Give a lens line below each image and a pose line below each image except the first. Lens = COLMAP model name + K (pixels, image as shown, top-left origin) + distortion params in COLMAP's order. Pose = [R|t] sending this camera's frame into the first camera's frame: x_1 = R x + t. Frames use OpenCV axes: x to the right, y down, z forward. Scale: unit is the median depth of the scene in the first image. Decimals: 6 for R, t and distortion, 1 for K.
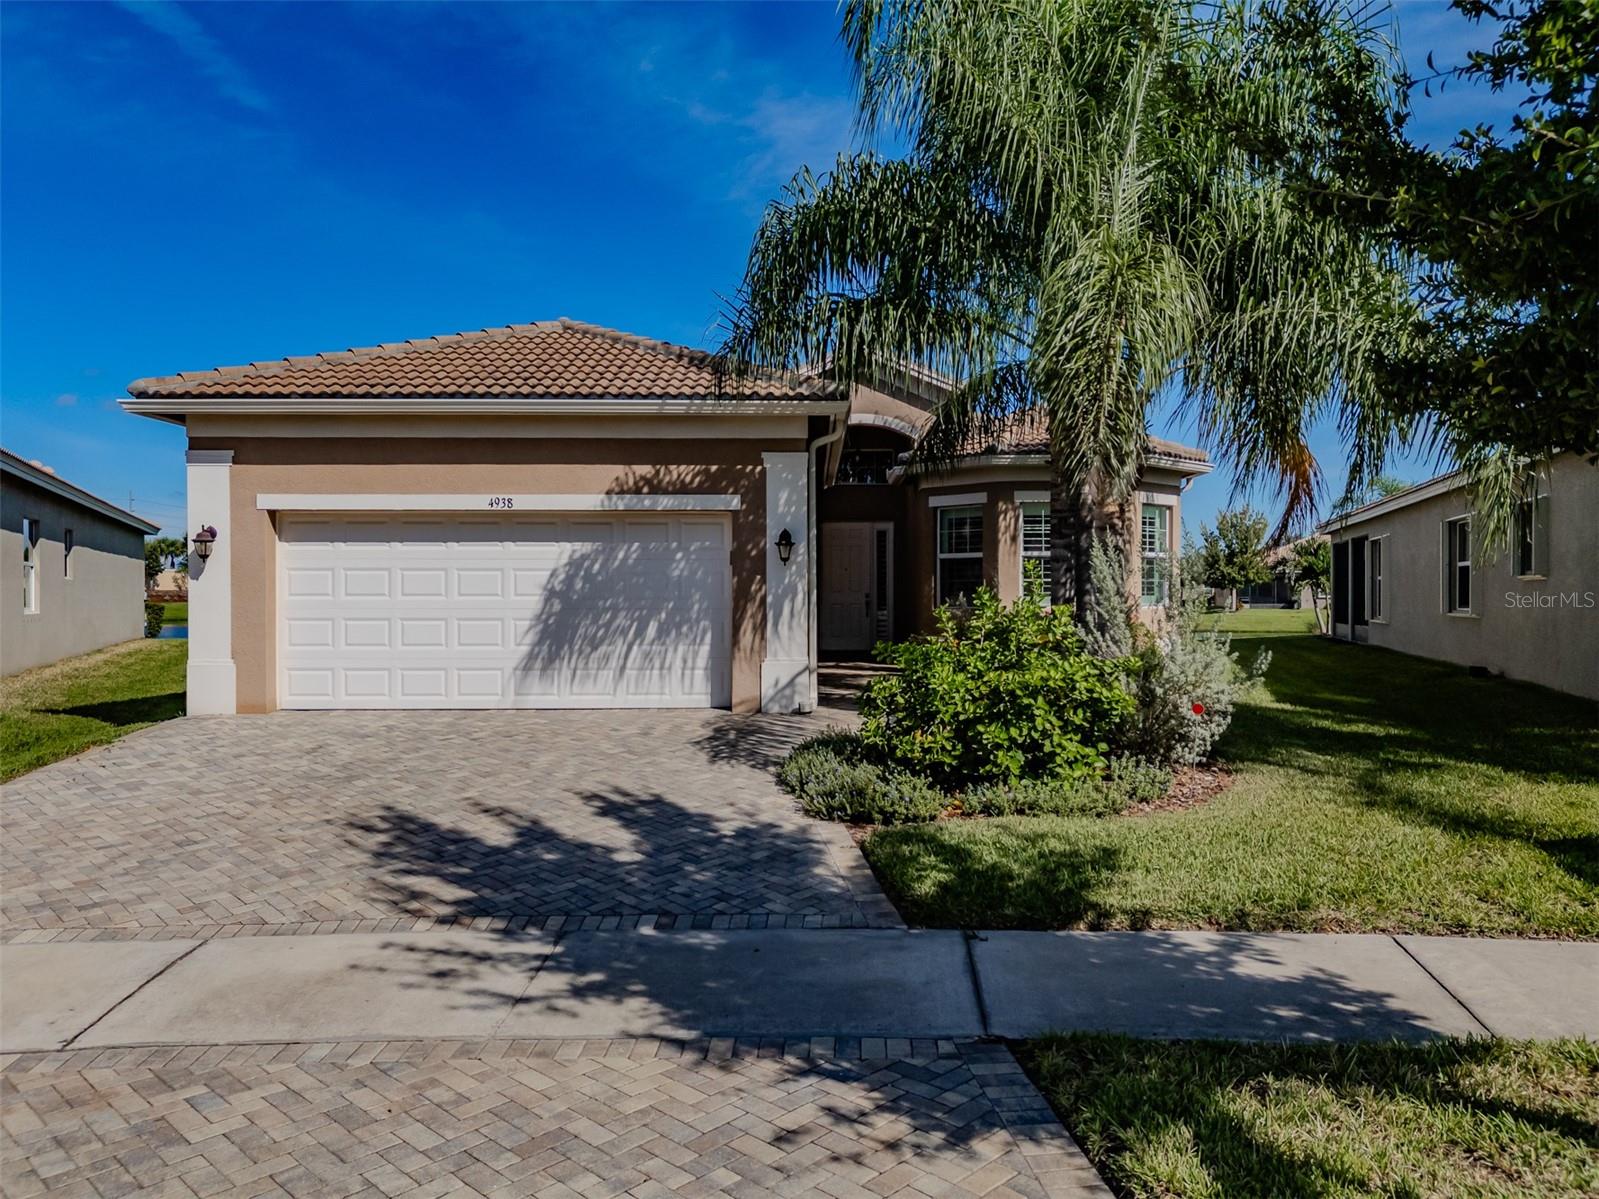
lens RADIAL K [[1181.3, 0, 797.5], [0, 1181.3, 609.9], [0, 0, 1]] dist [0.035365, -0.053450]
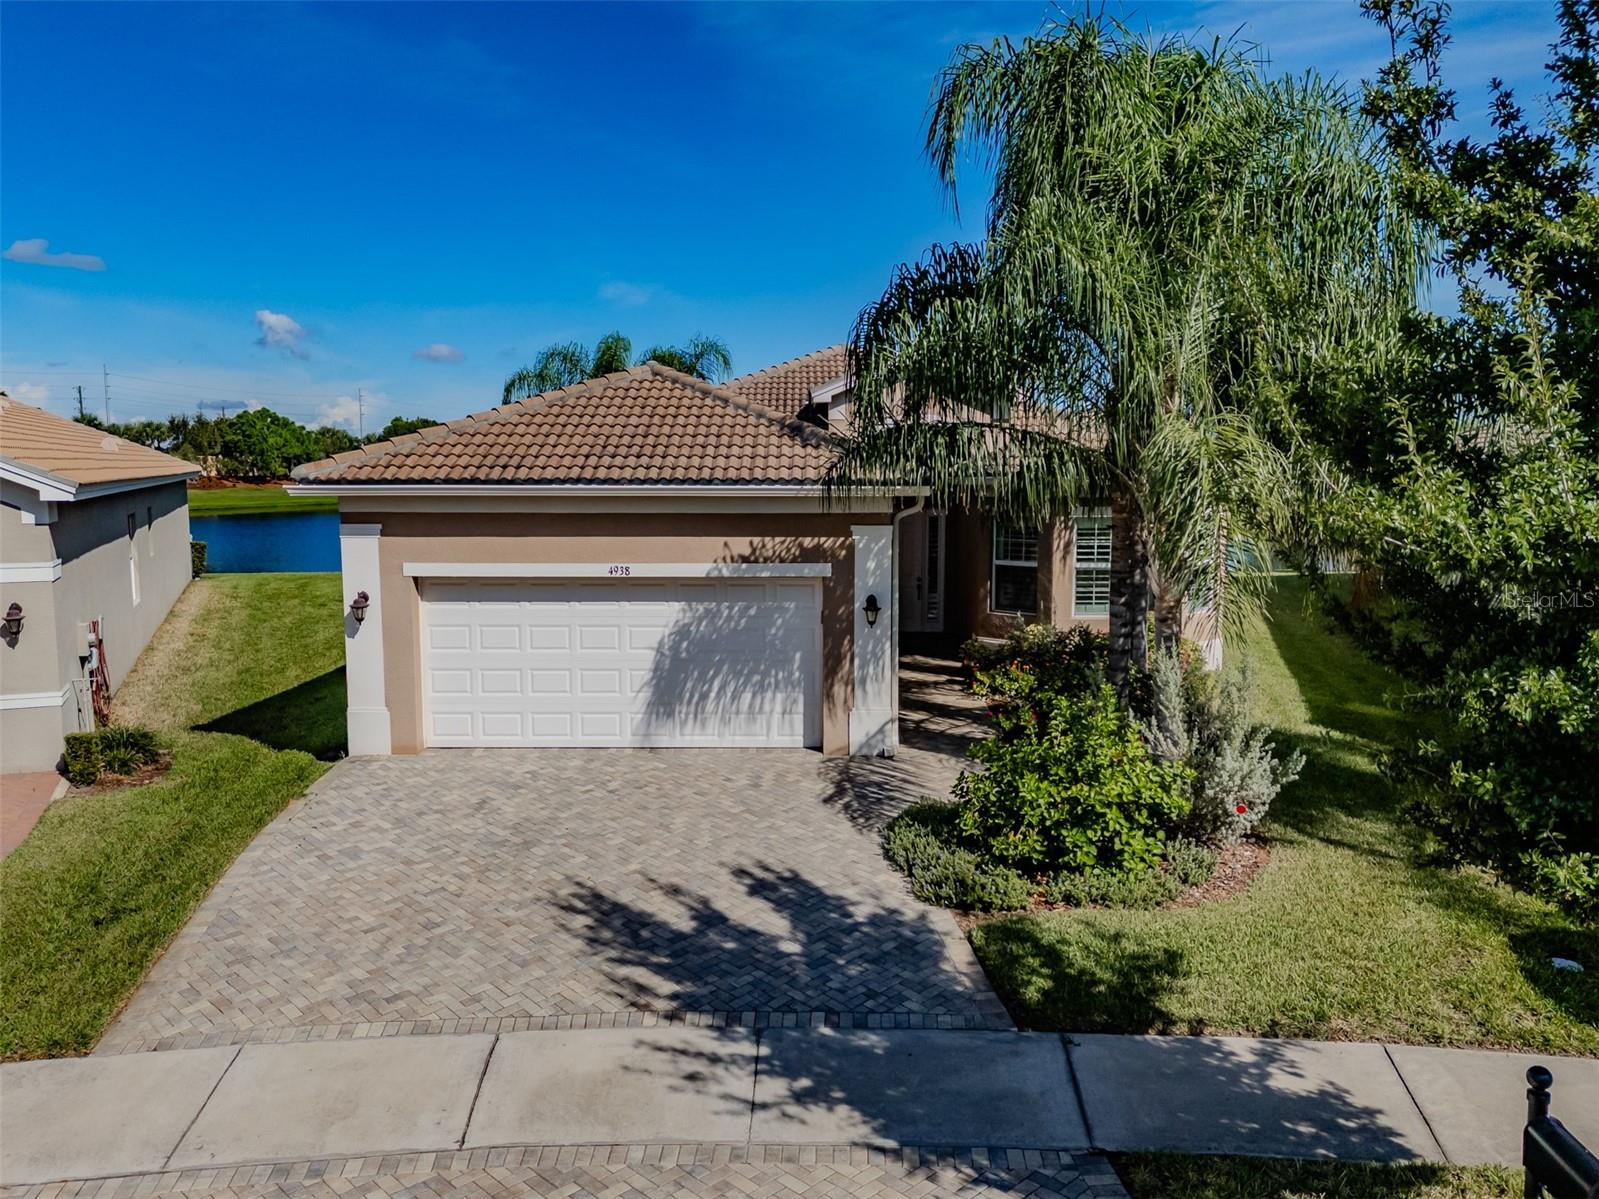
lens RADIAL K [[1245.8, 0, 780.4], [0, 1245.8, 622.4], [0, 0, 1]] dist [0.045921, -0.016754]
pose [[0.999812, -0.001088, -0.019379, -0.080816], [0.003259, 0.993667, 0.112319, -0.187824], [0.019134, -0.112360, 0.993483, -0.193474]]
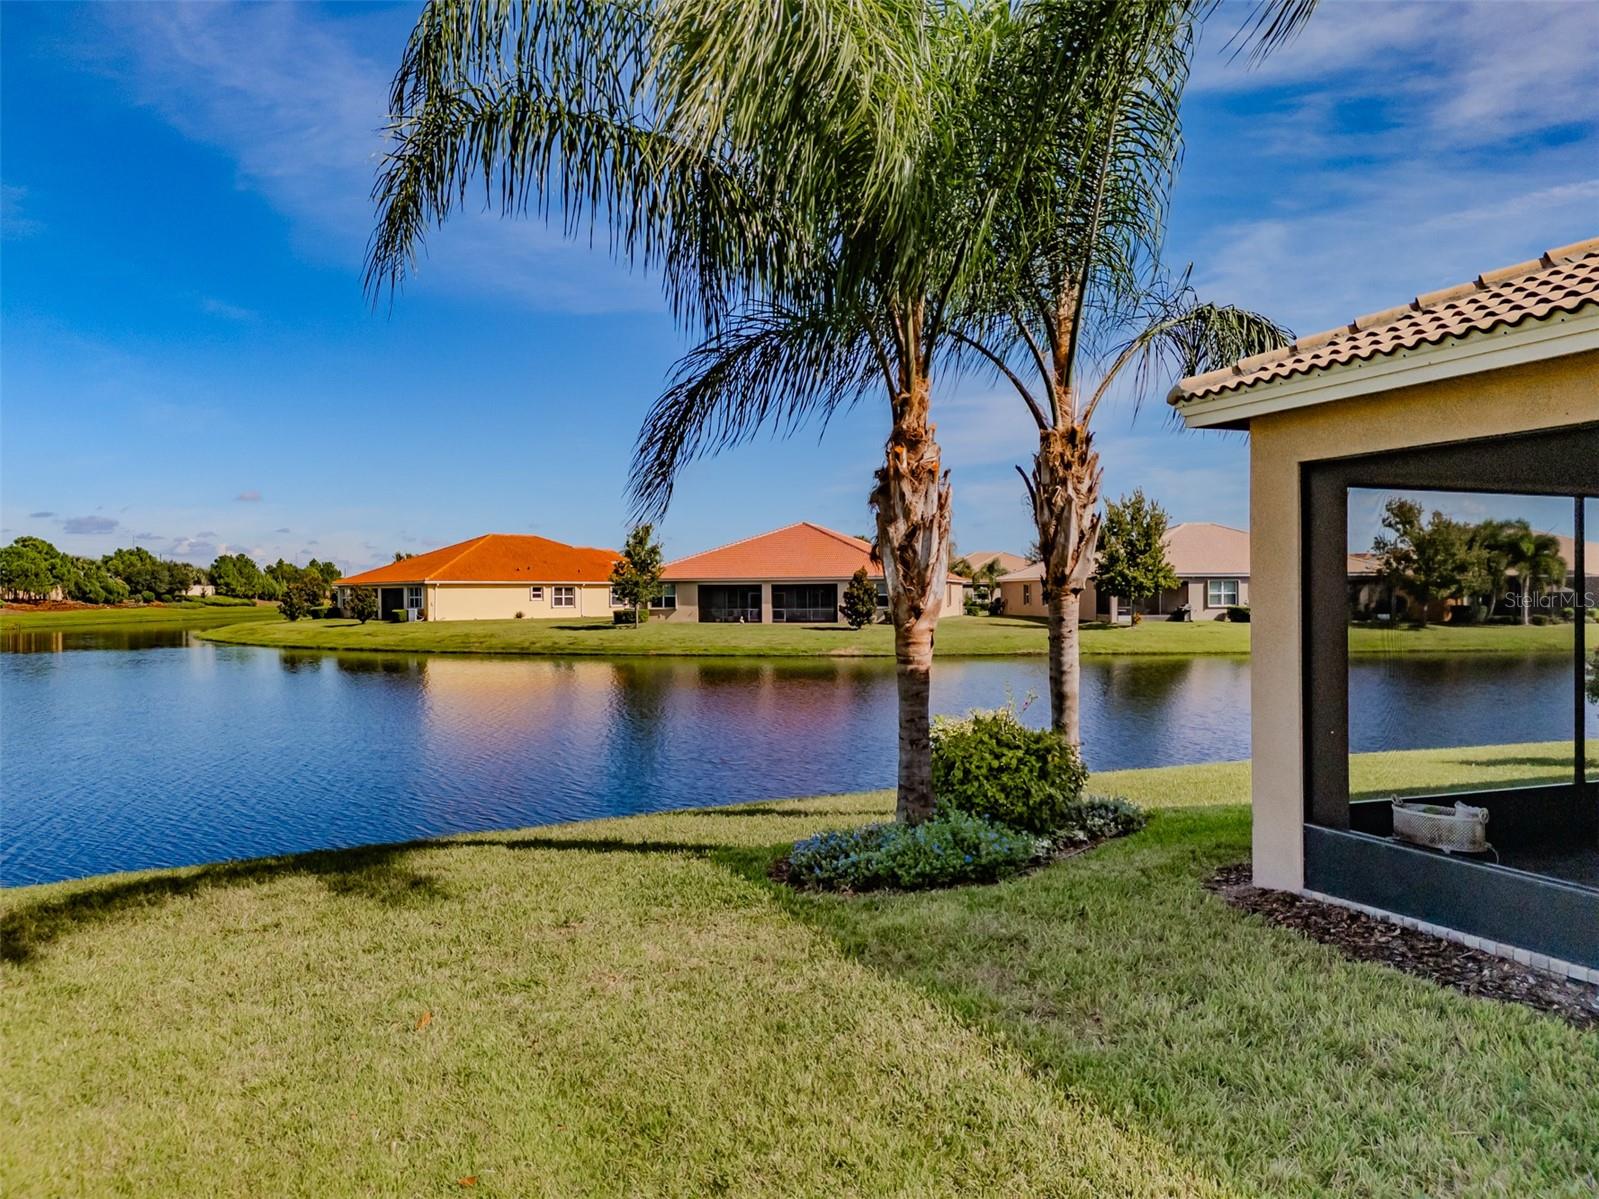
lens RADIAL K [[1181.3, 0, 801.7], [0, 1181.3, 599.9], [0, 0, 1]] dist [0.035365, -0.053450]
pose [[0.927765, -0.005041, 0.373132, -1.021929], [0.009701, 0.999897, -0.010612, -0.071183], [-0.373040, 0.013465, 0.927718, 2.662853]]
